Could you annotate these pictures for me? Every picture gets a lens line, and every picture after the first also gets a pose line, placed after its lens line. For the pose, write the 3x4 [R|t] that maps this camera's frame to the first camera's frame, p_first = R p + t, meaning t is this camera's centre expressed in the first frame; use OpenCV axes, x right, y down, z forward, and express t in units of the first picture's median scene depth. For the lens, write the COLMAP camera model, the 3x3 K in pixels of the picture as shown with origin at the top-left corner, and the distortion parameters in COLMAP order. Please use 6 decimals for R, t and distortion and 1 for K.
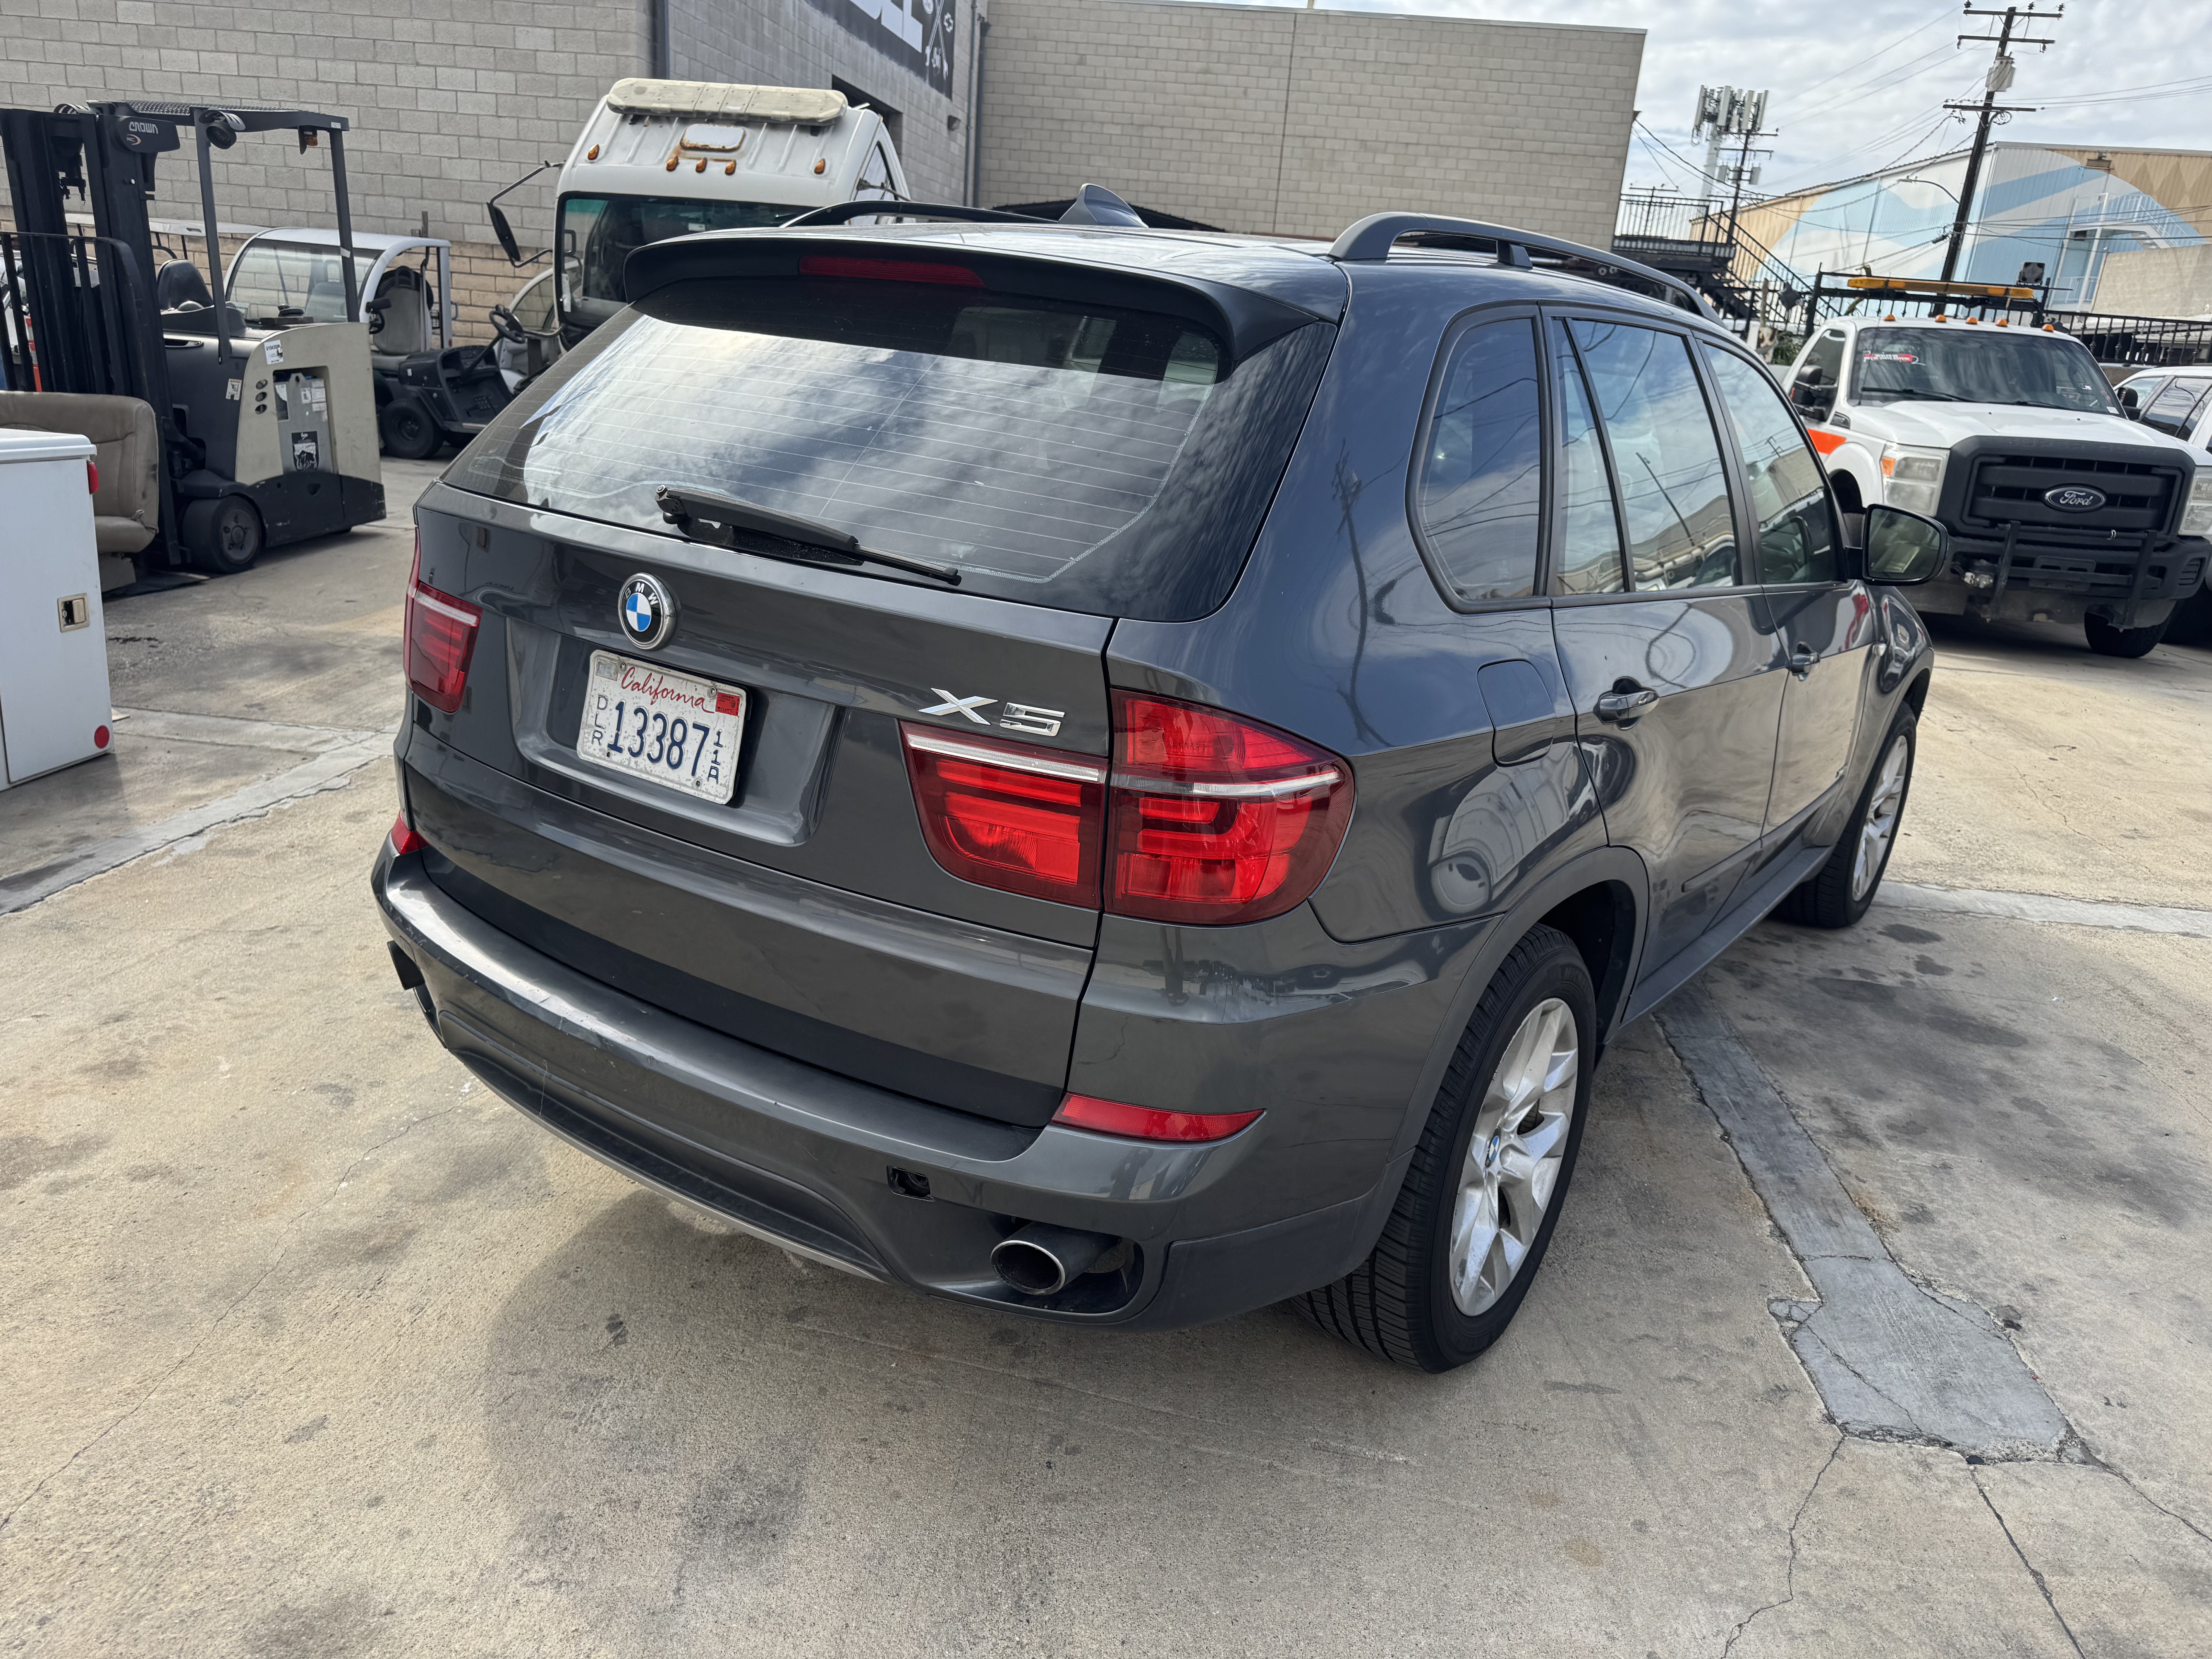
lens RADIAL K [[1549.3, 0, 1106.0], [0, 1549.3, 829.5], [0, 0, 1]] dist [0.004692, 0.001642]
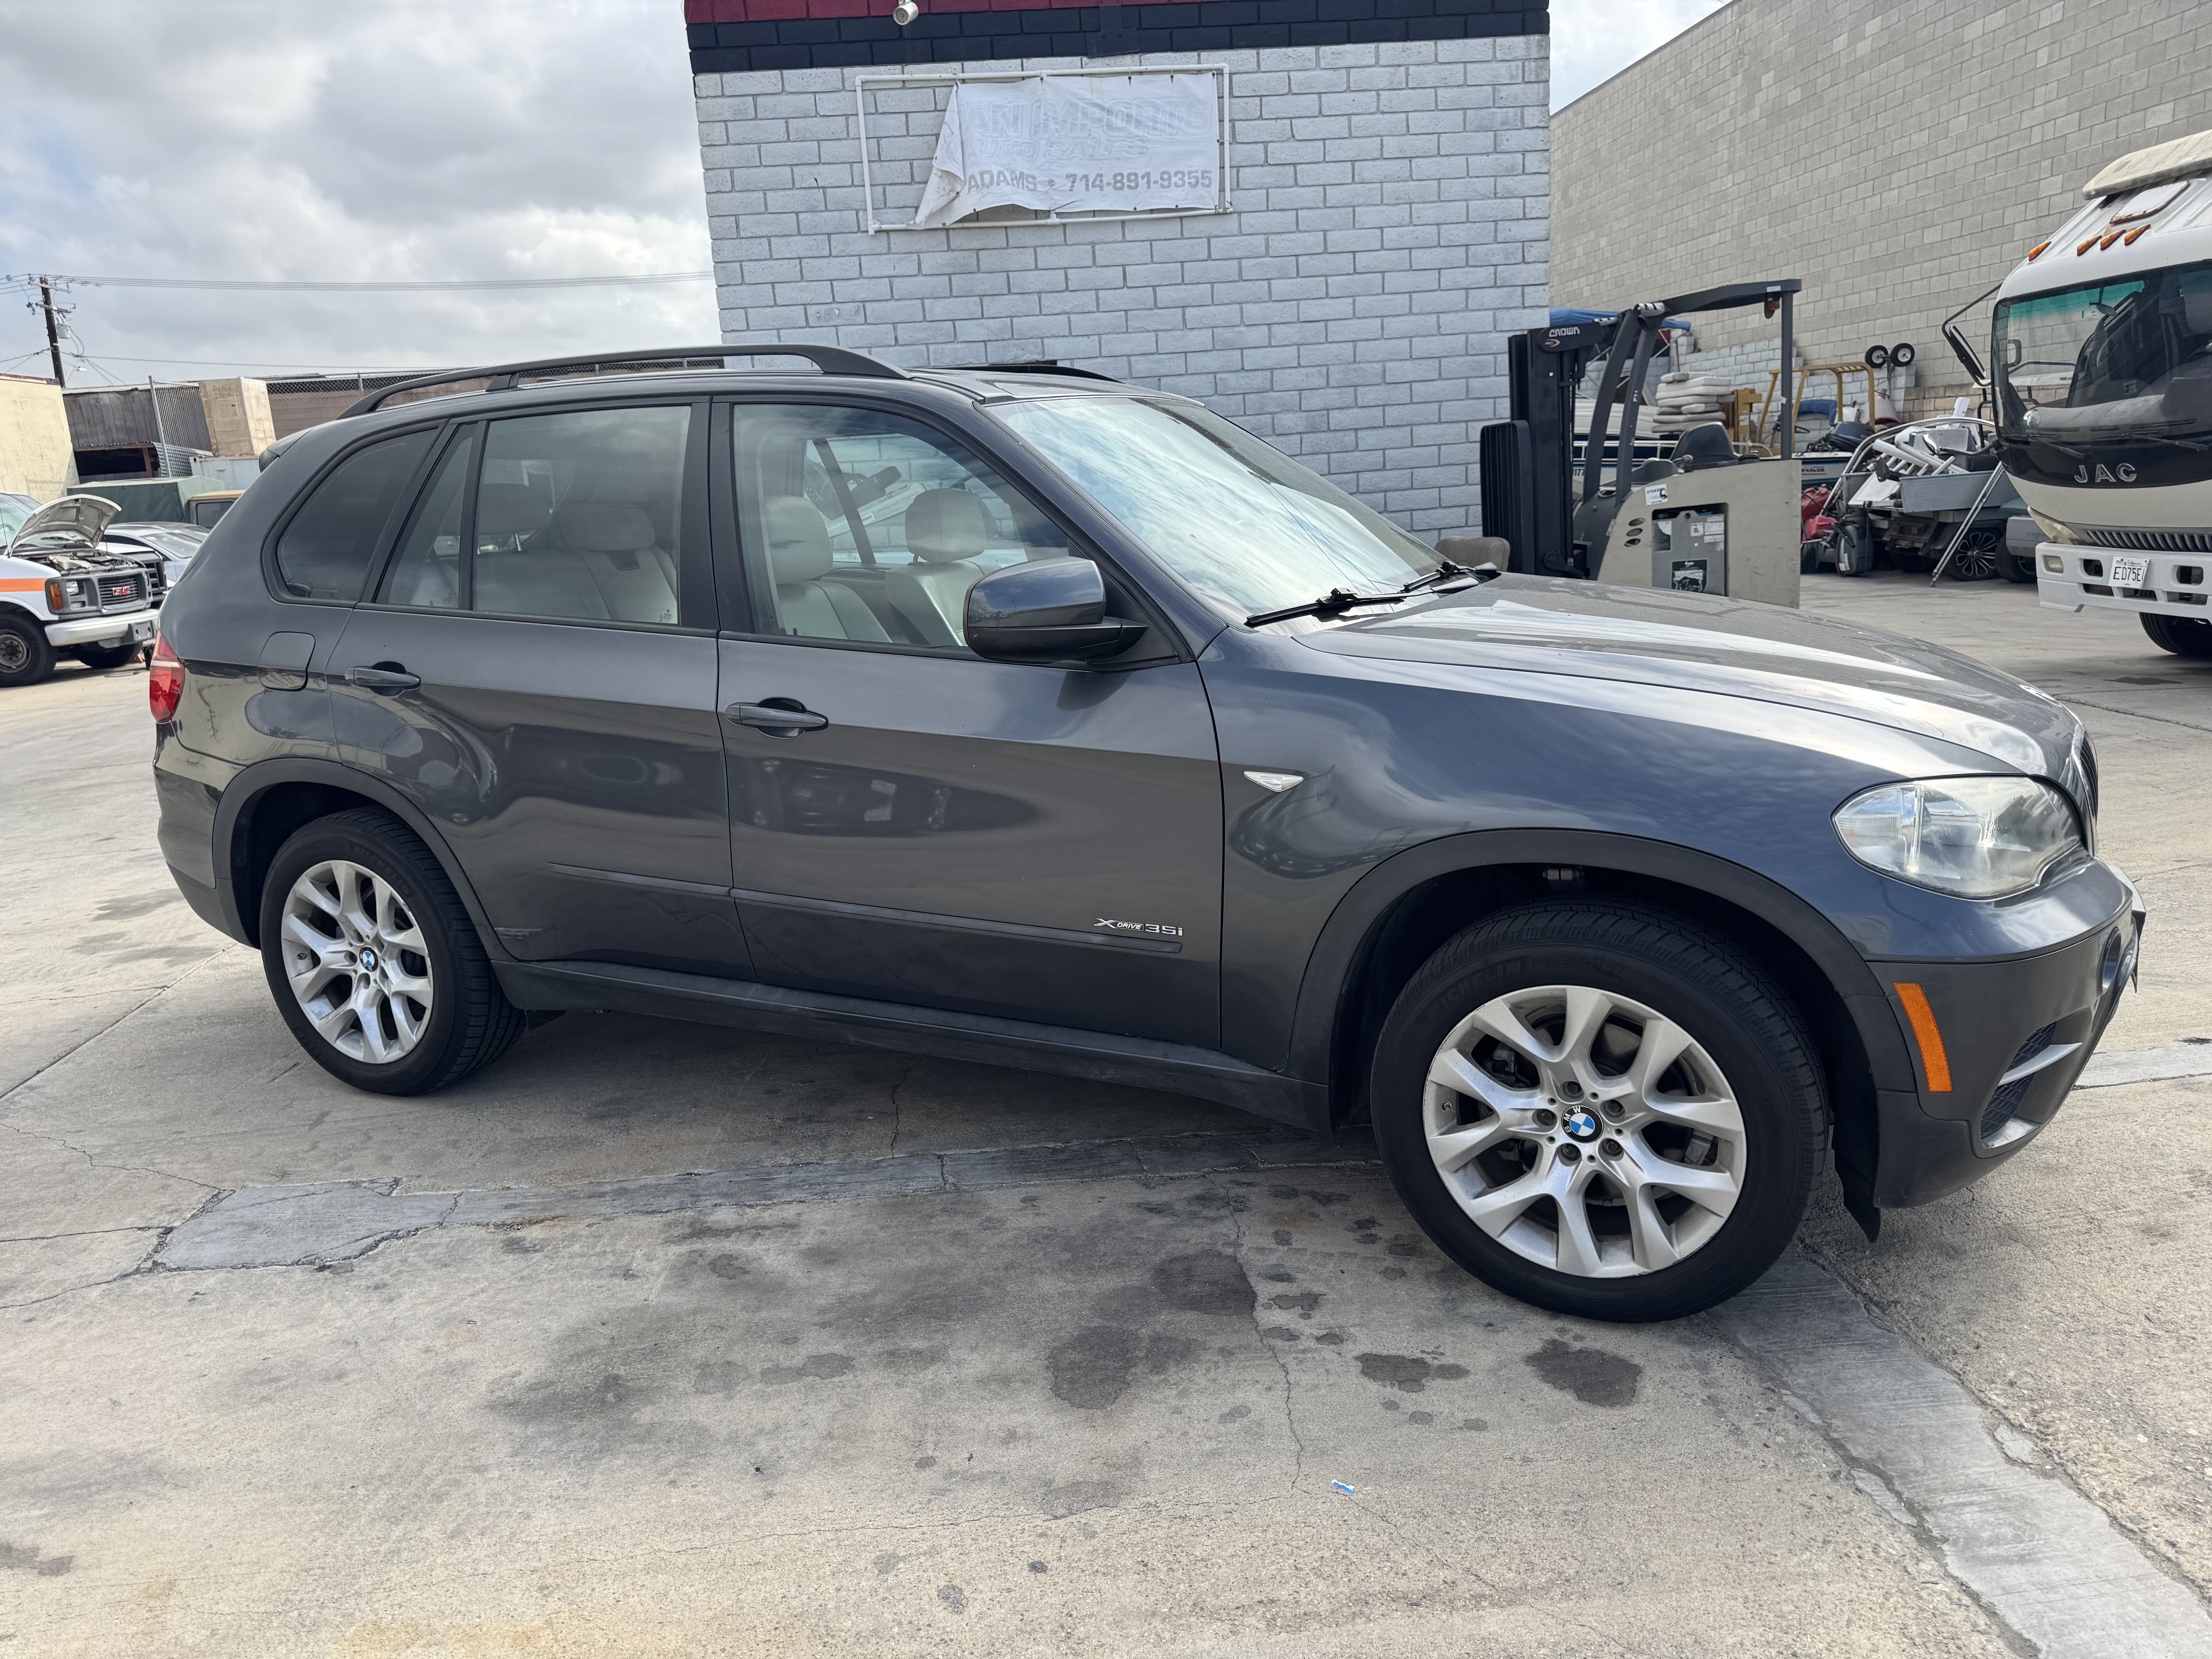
lens RADIAL K [[1549.3, 0, 1106.0], [0, 1549.3, 829.5], [0, 0, 1]] dist [0.004692, 0.001642]
pose [[0.192255, 0.138097, -0.971580, 1.042879], [-0.241269, 0.966313, 0.089607, -0.124396], [0.951224, 0.217185, 0.219097, 0.749423]]
